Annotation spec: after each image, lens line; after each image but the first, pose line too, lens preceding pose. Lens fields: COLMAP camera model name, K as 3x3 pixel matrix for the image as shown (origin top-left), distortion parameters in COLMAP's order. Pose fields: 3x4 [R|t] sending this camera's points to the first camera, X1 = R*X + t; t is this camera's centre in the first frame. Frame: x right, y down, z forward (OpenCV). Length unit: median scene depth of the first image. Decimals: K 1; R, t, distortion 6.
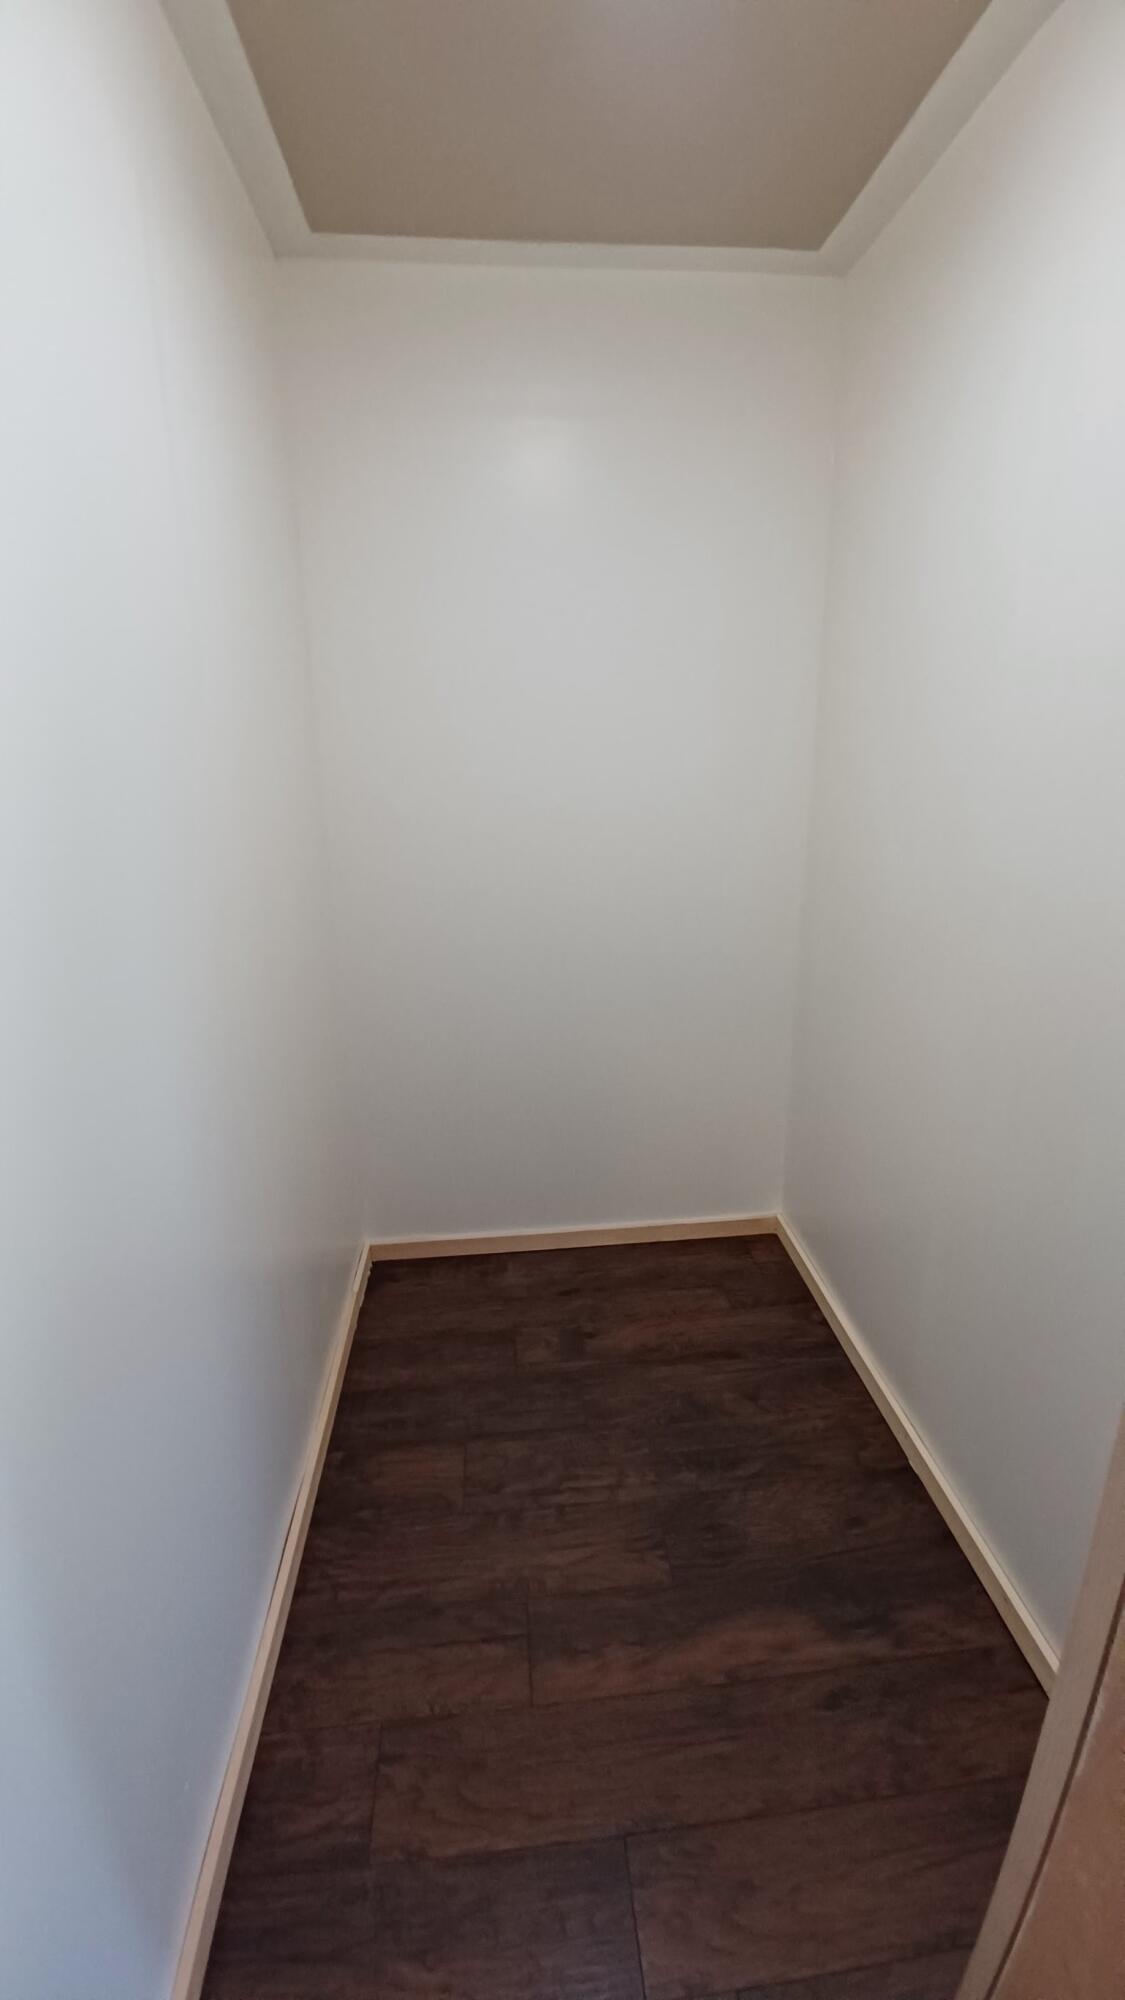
lens RADIAL K [[790.8, 0, 566.4], [0, 790.8, 999.1], [0, 0, 1]] dist [-0.003815, -0.007519]
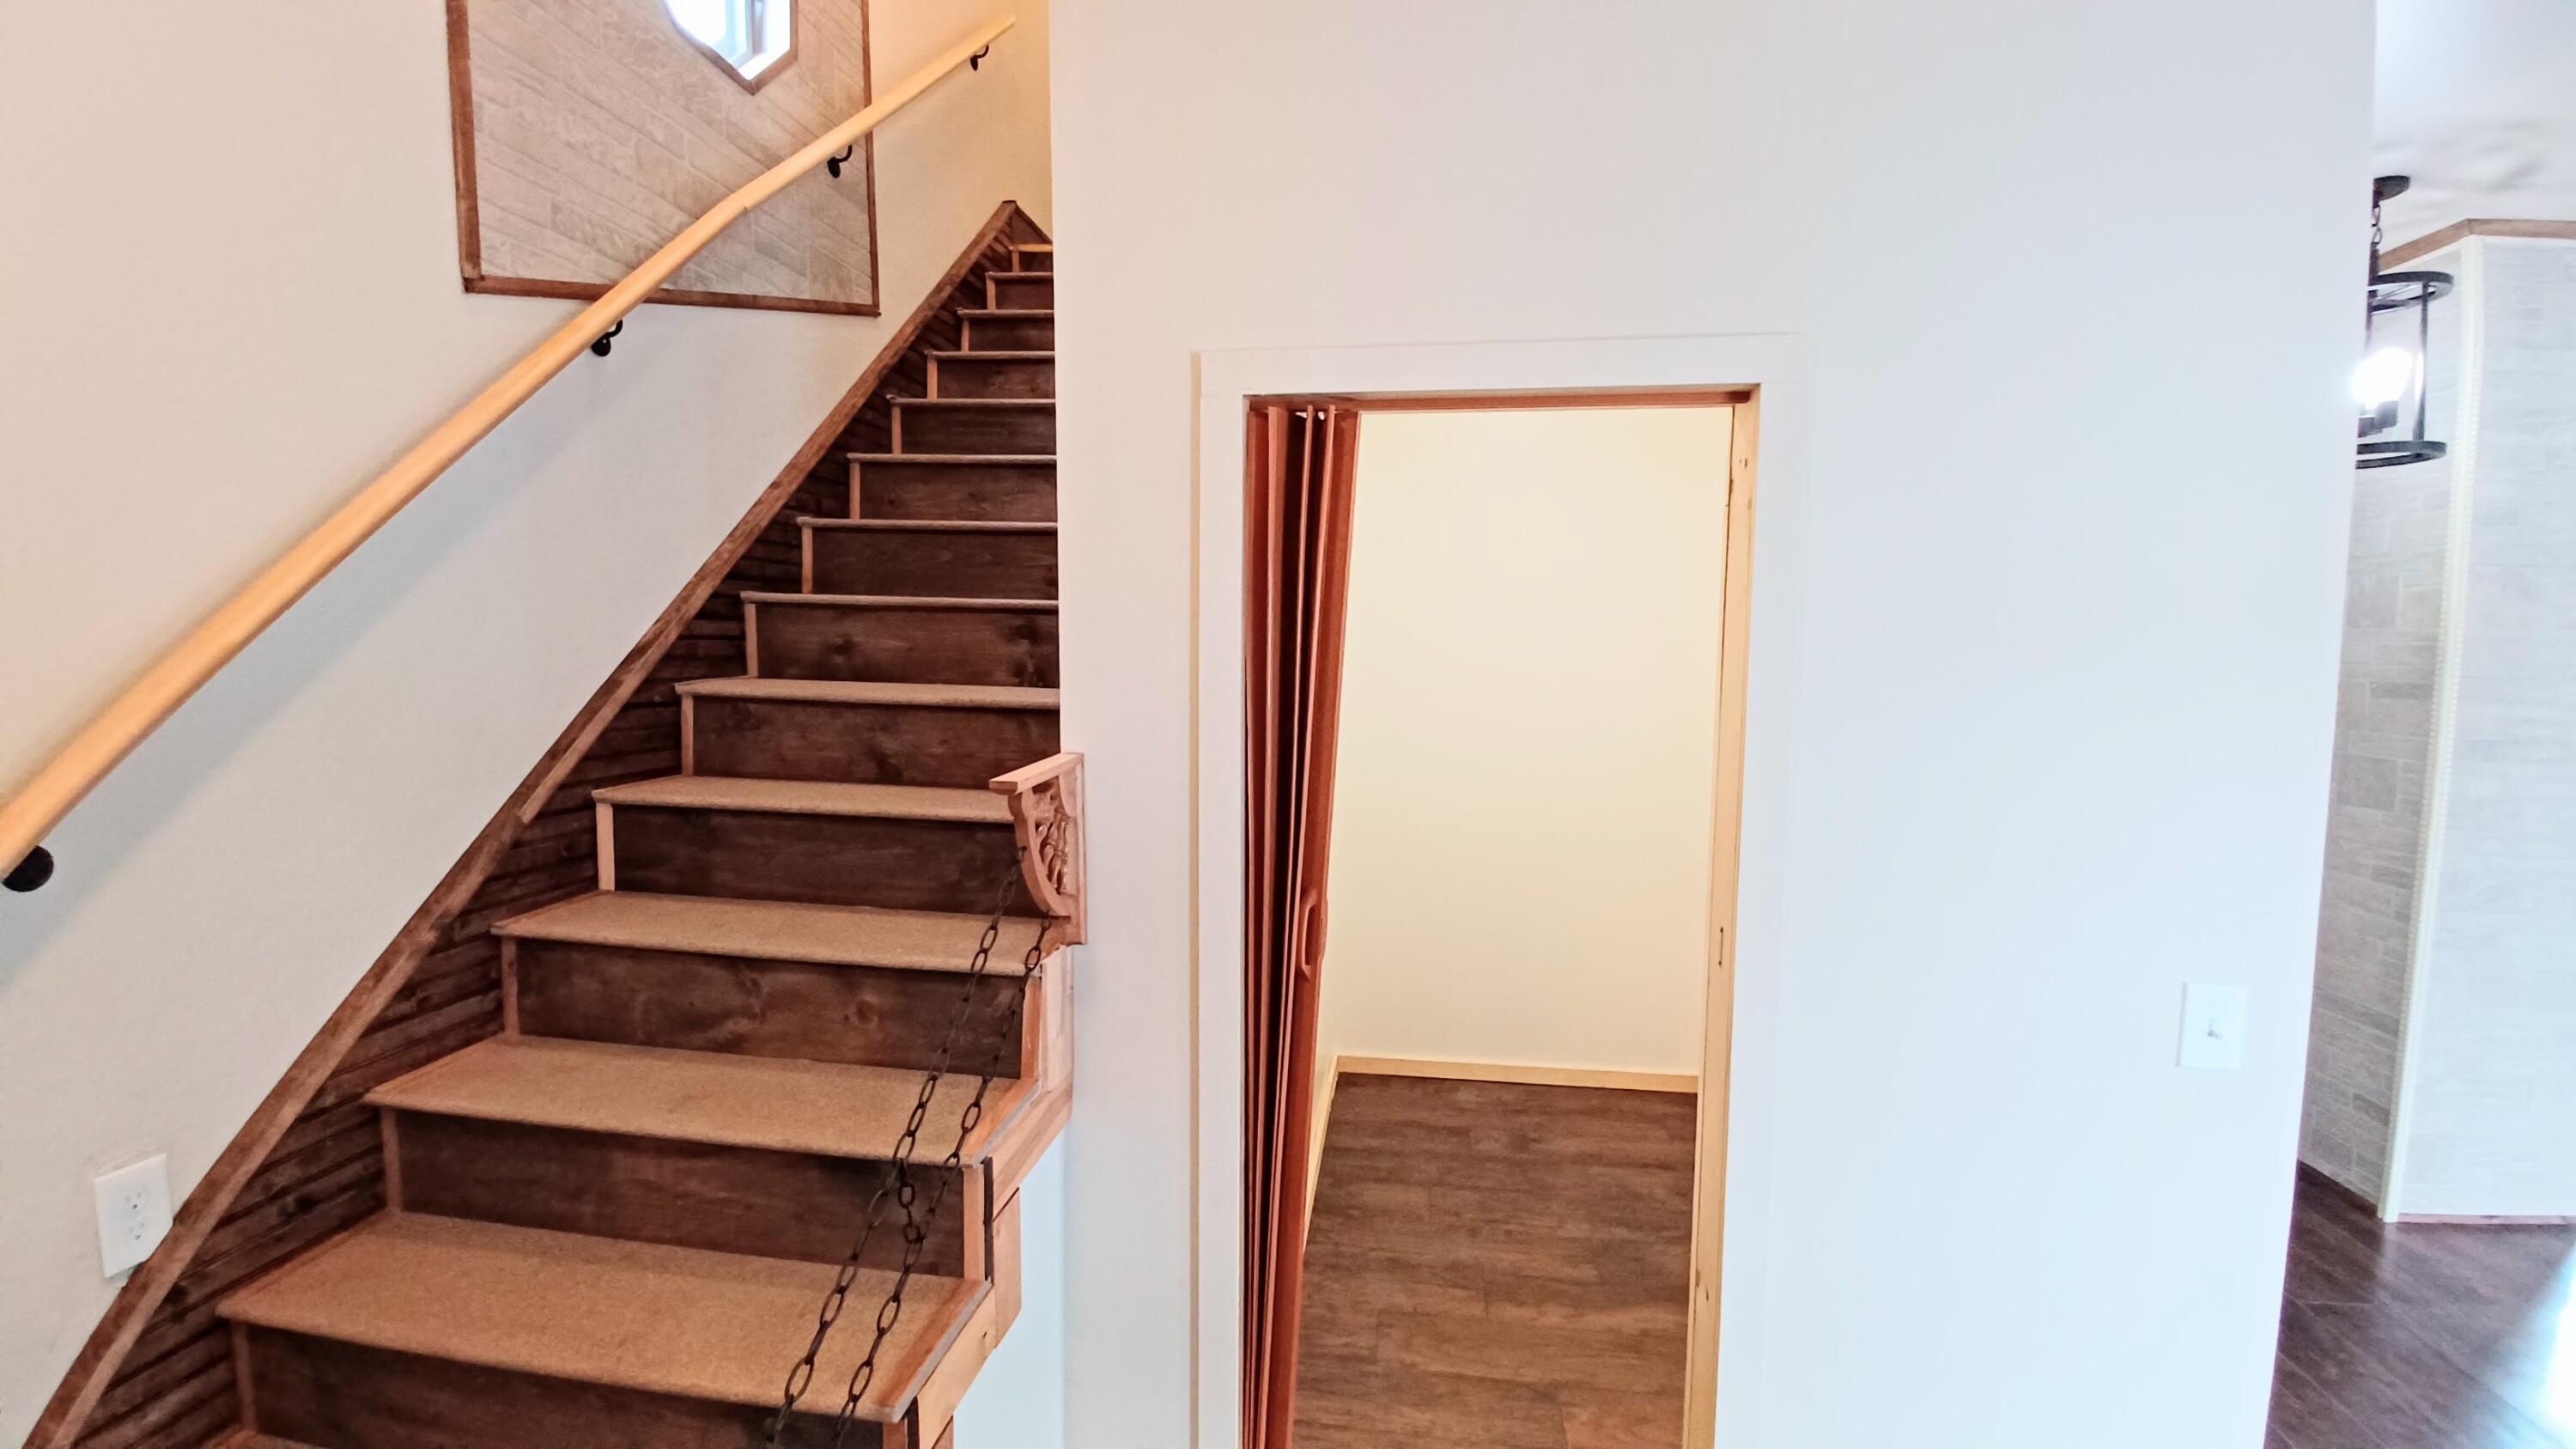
lens RADIAL K [[1018.8, 0, 1289.0], [0, 1018.8, 713.3], [0, 0, 1]] dist [-0.003815, -0.007519]
pose [[0.976087, 0.046157, -0.212422, -0.038194], [-0.092307, 0.972728, -0.212792, 0.197648], [0.196807, 0.227312, 0.953728, -0.678114]]
